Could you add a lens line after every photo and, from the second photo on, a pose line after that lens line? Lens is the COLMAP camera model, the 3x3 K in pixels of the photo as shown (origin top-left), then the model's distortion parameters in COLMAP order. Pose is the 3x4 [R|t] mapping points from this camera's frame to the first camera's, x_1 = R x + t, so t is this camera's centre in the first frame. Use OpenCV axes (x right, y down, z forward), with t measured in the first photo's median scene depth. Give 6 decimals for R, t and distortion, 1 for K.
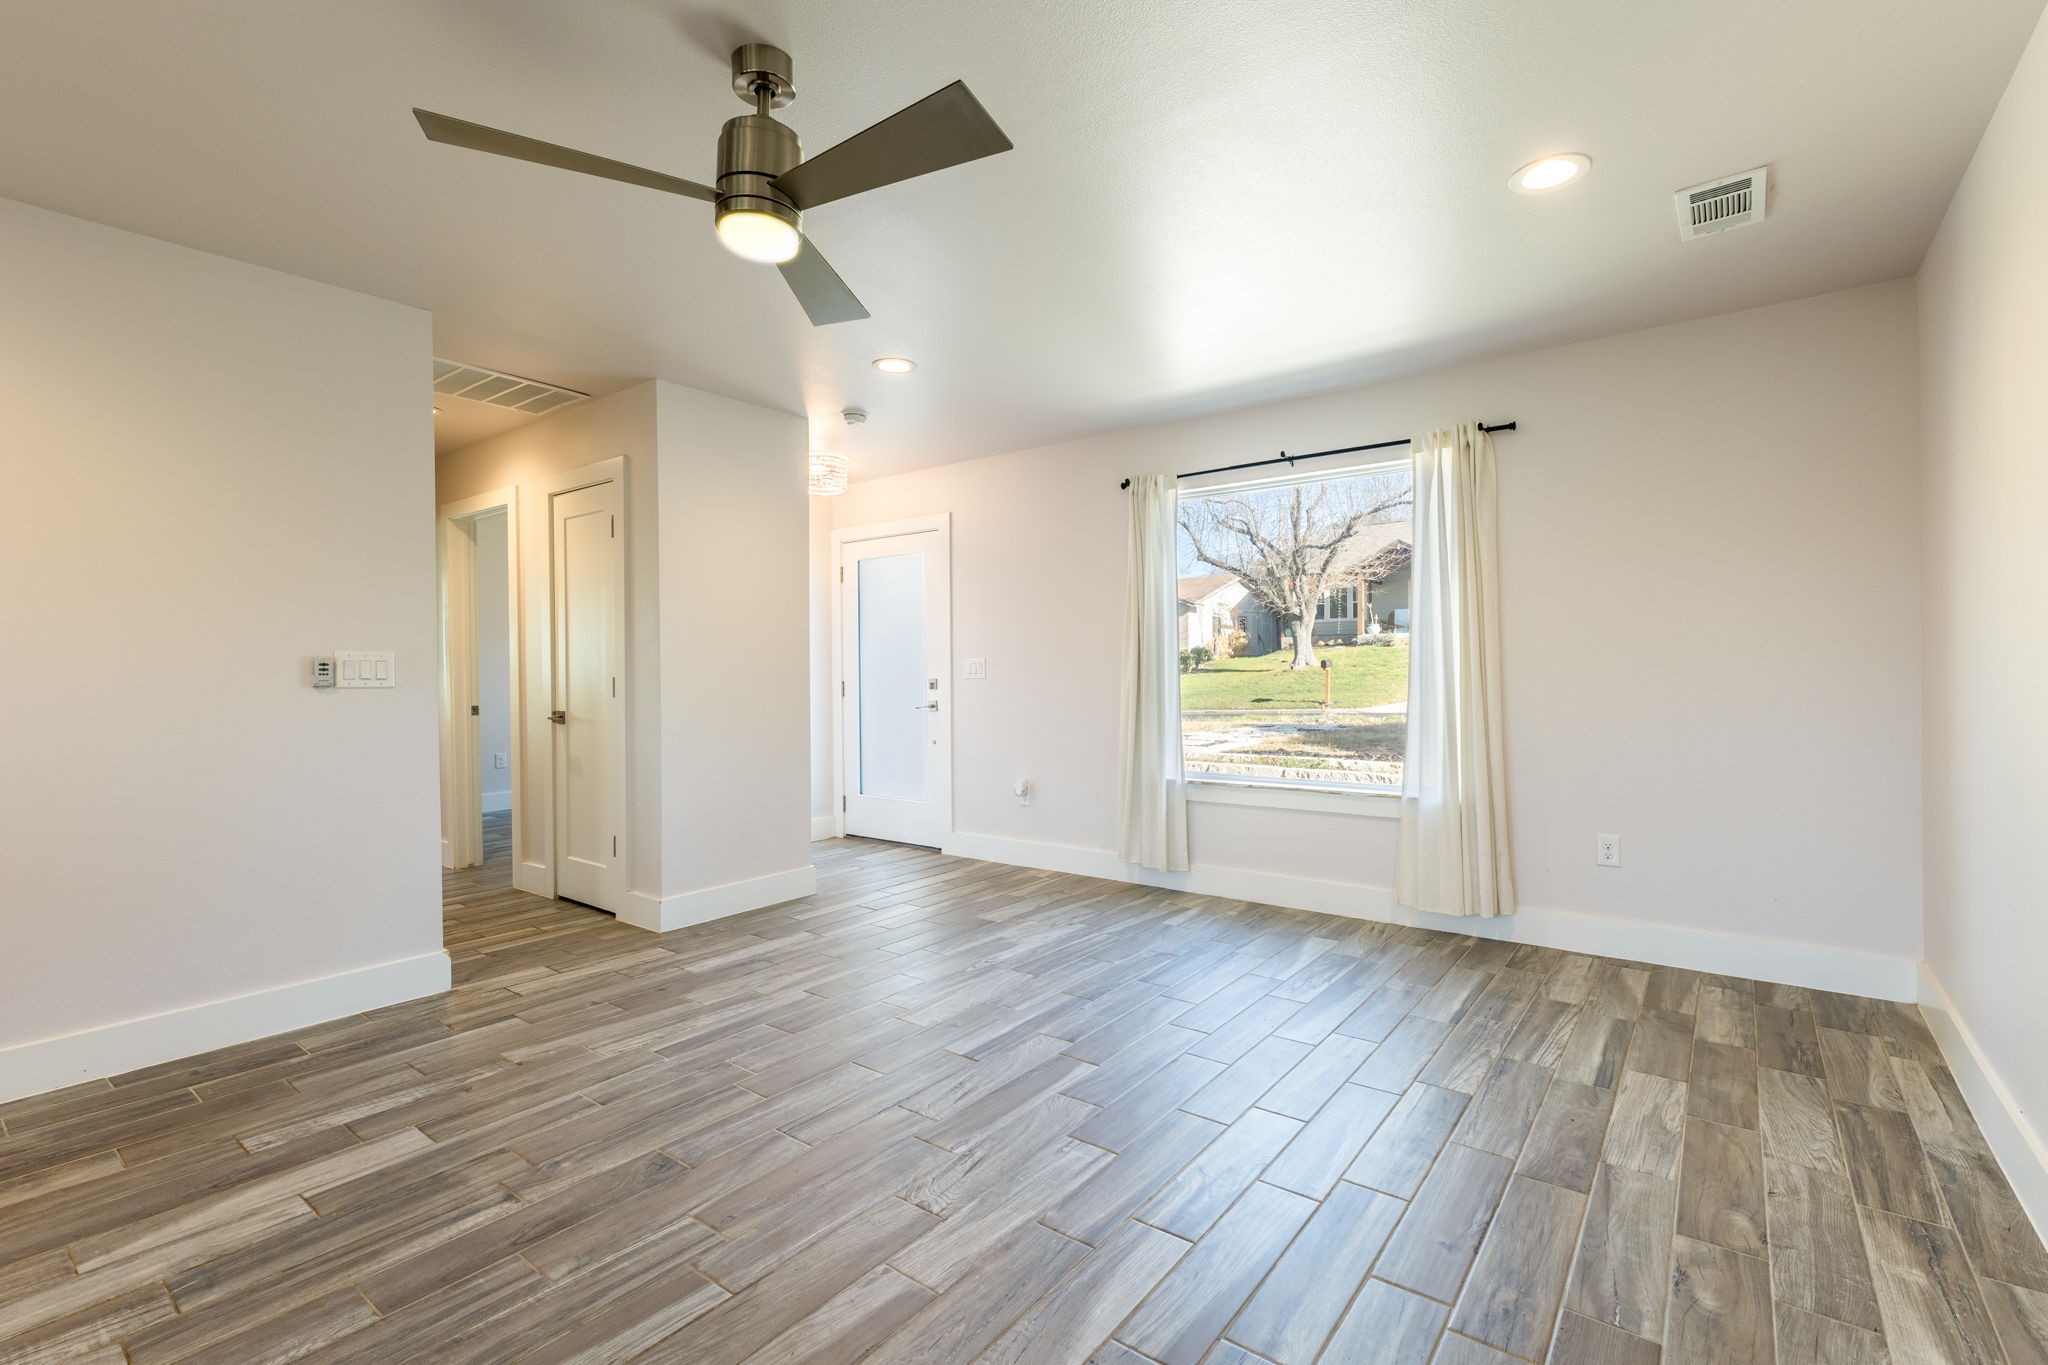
lens RADIAL K [[913.5, 0, 1025.8], [0, 913.5, 676.7], [0, 0, 1]] dist [-0.001442, -0.000273]
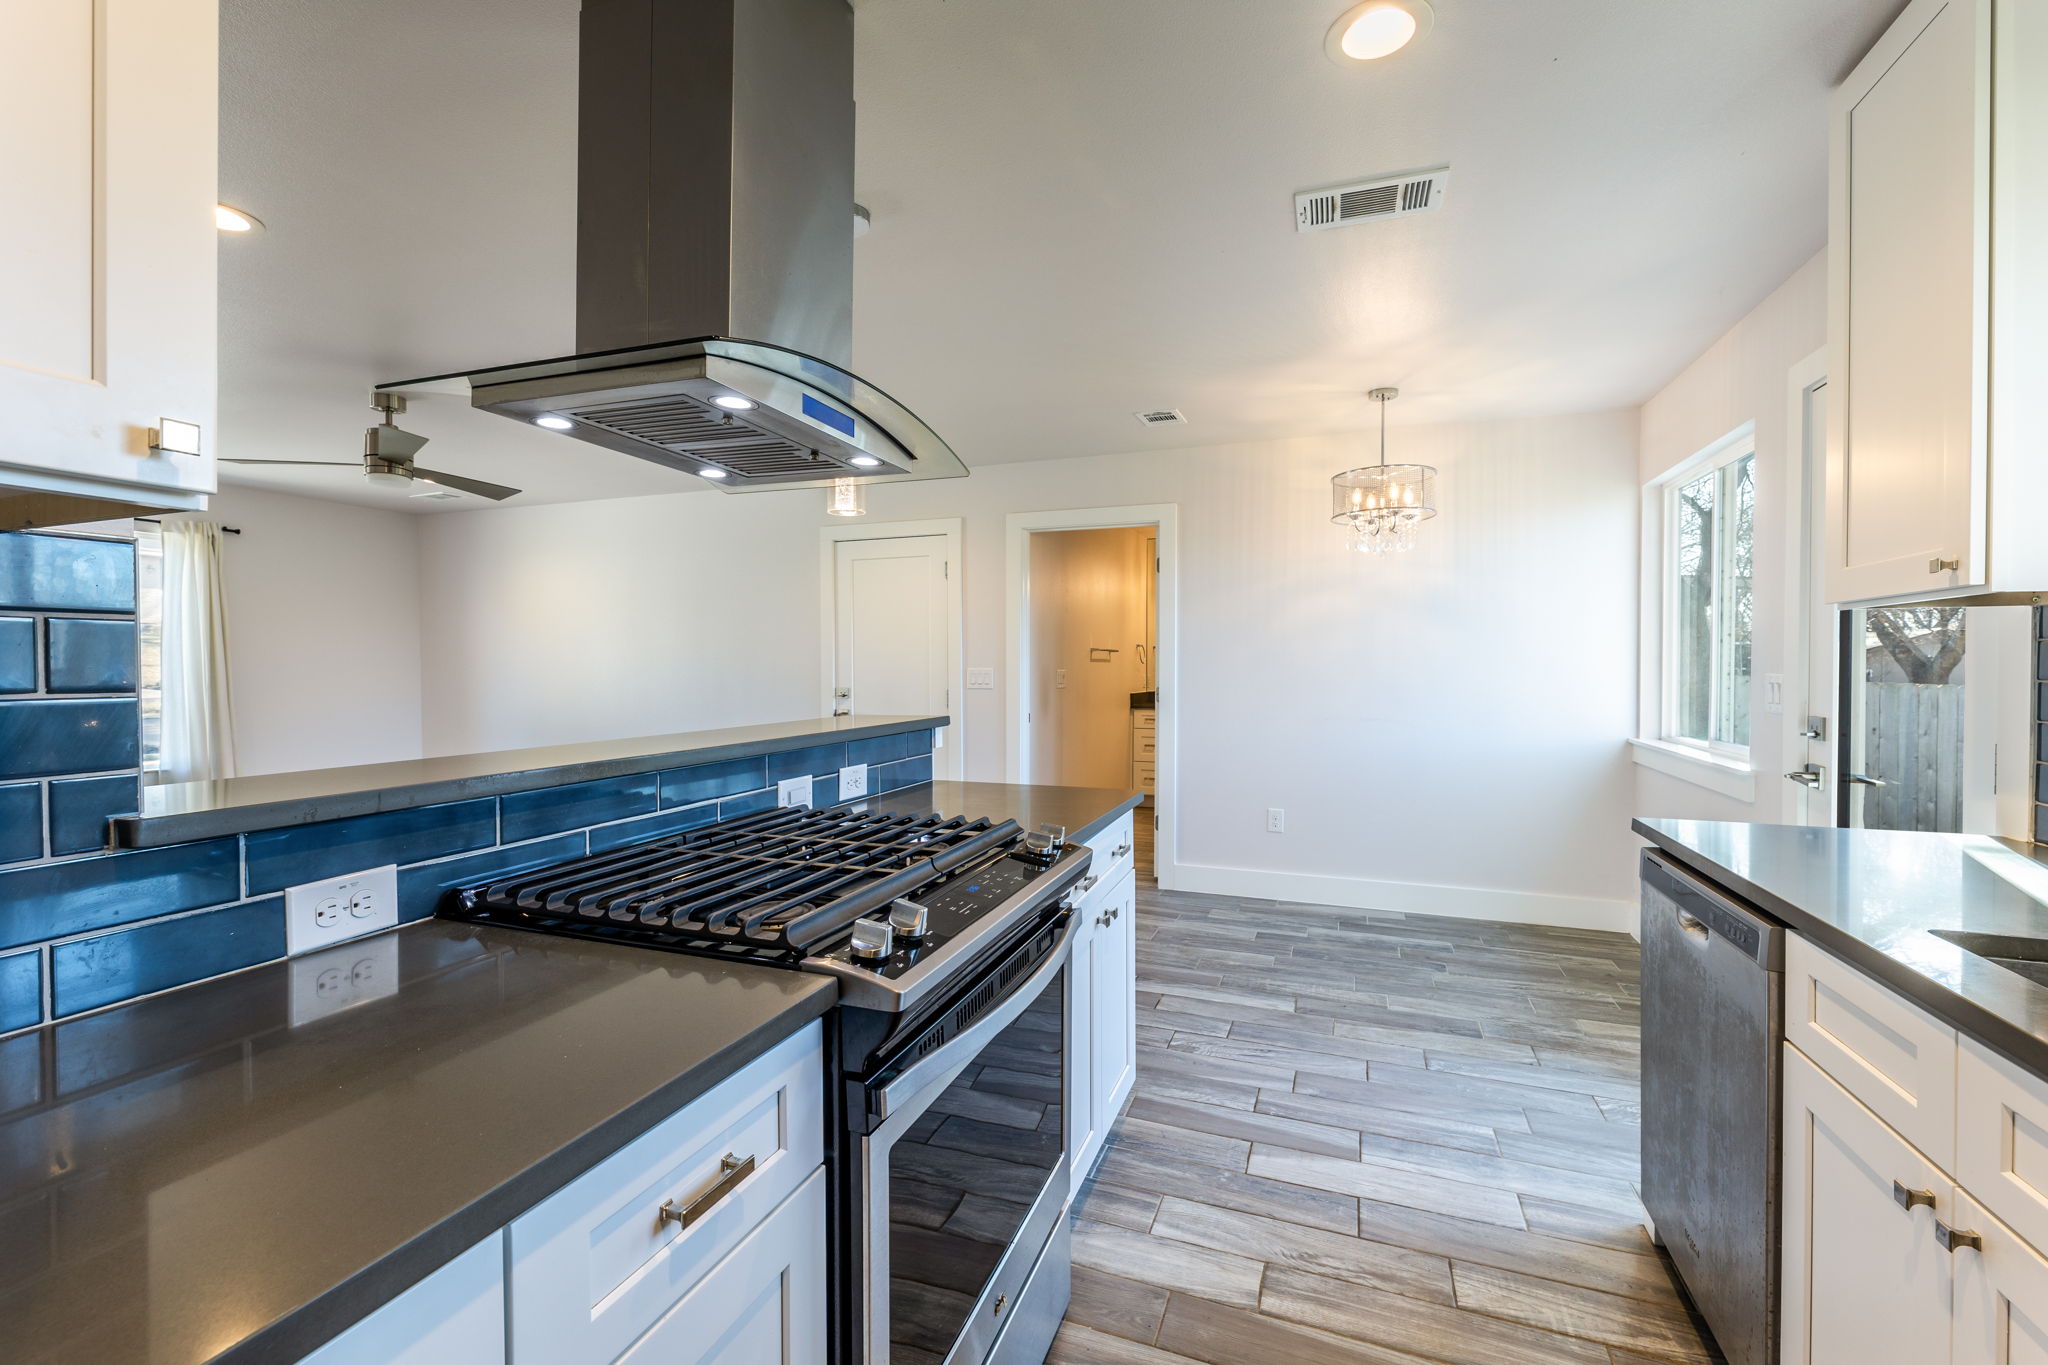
lens RADIAL K [[846.6, 0, 1033.3], [0, 846.6, 676.9], [0, 0, 1]] dist [0.001663, -0.001173]
pose [[-0.288321, -0.006911, 0.957509, -1.546022], [0.007164, 0.999930, 0.009375, -0.023183], [-0.957507, 0.009563, -0.288252, 0.088416]]
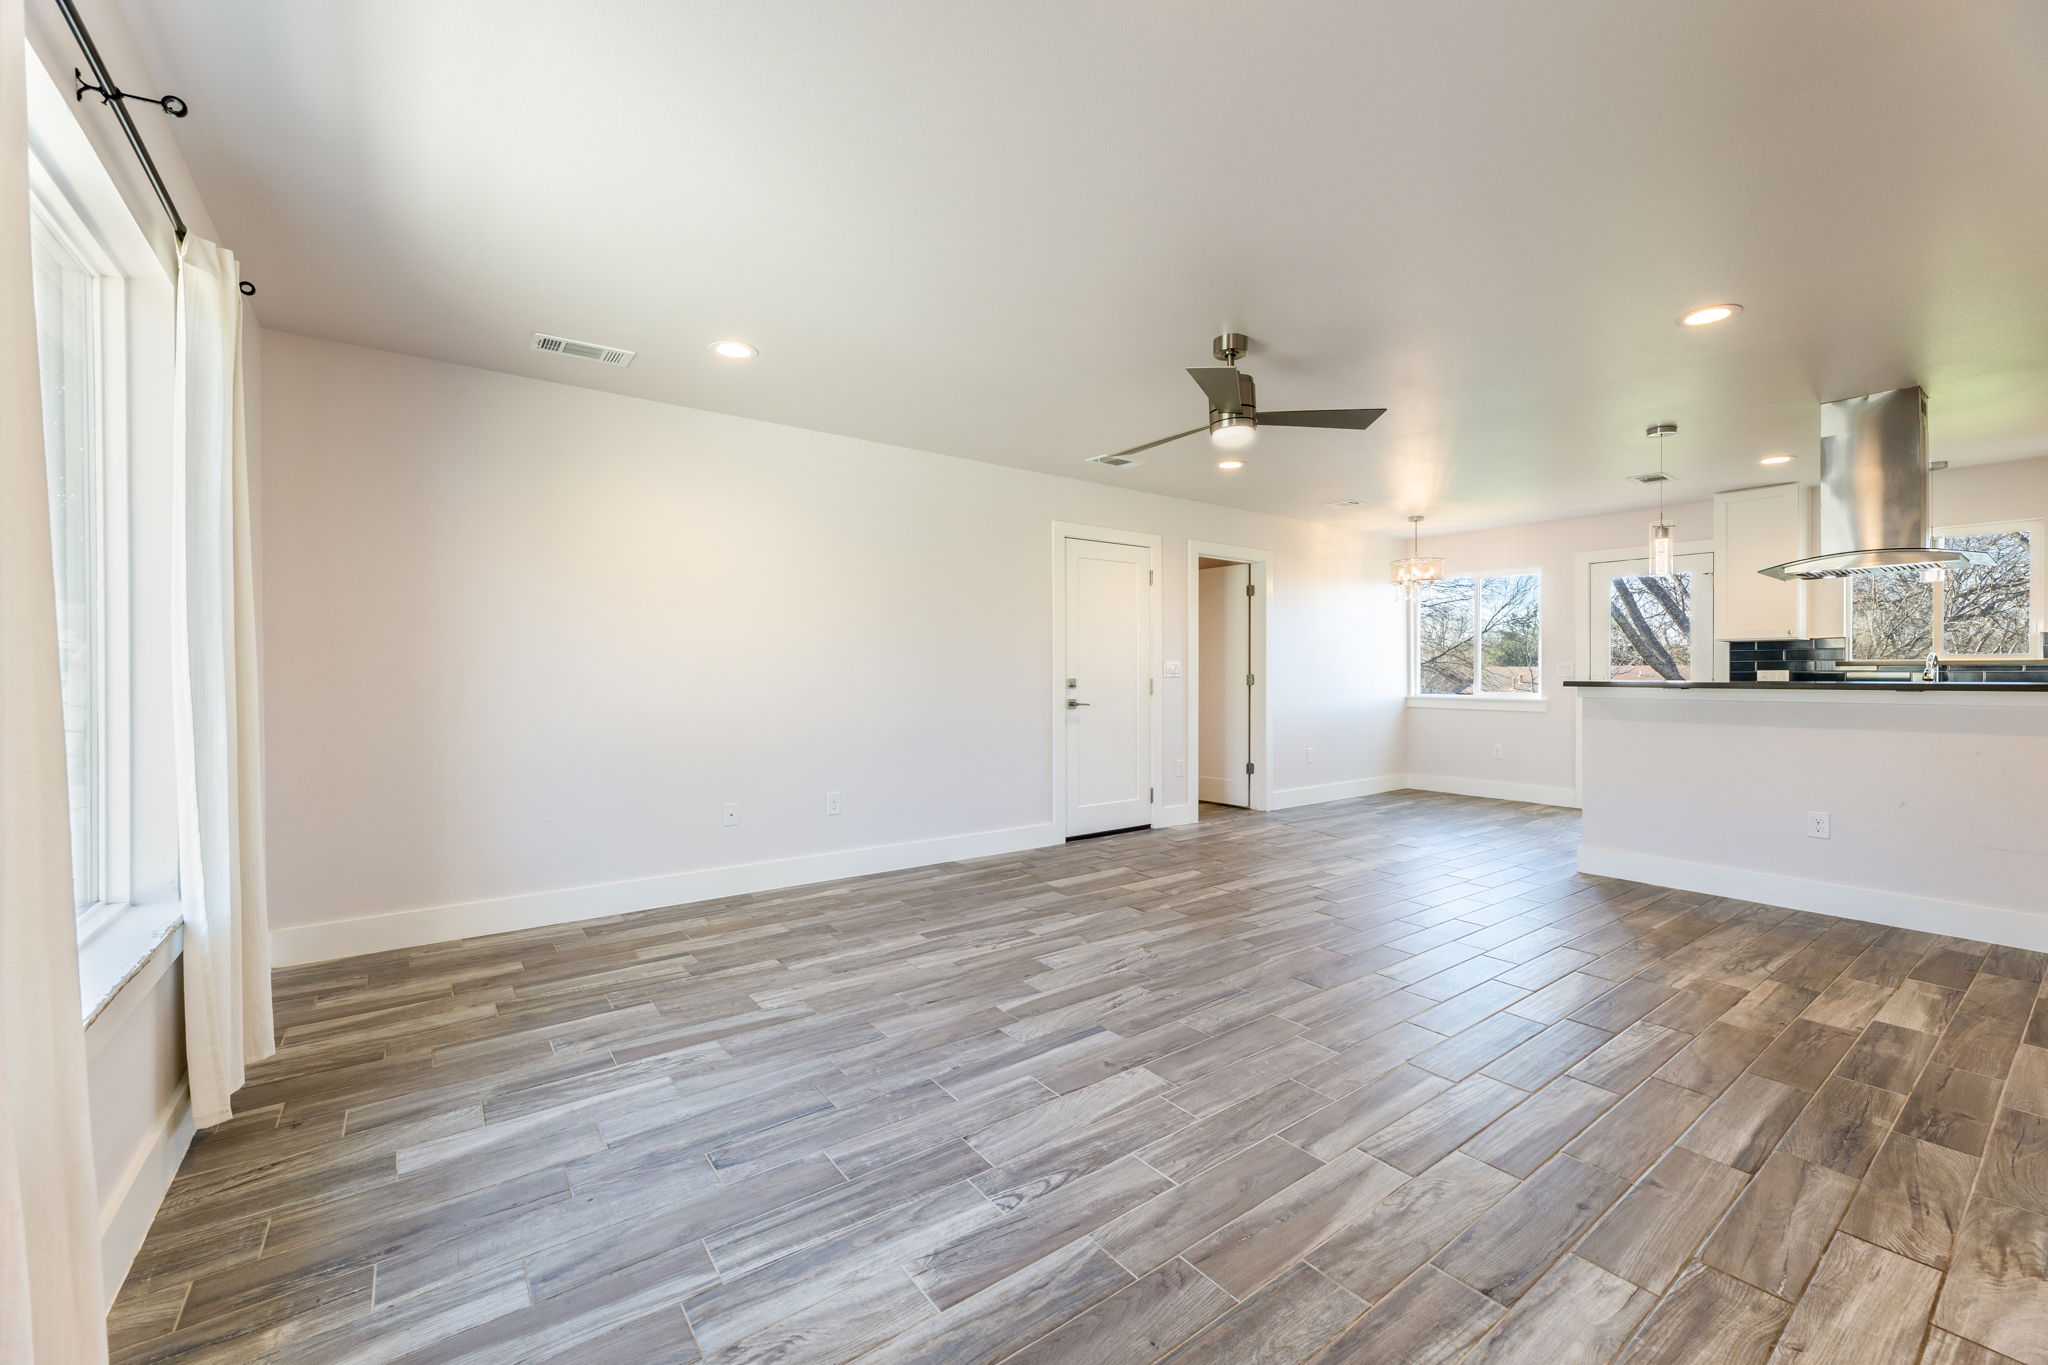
lens RADIAL K [[818.1, 0, 1026.1], [0, 818.1, 676.9], [0, 0, 1]] dist [-0.000419, -0.000089]
pose [[-0.961867, 0.006473, 0.273440, -0.202496], [0.009182, 0.999921, 0.008630, -0.006653], [-0.273362, 0.010812, -0.961850, 1.622207]]
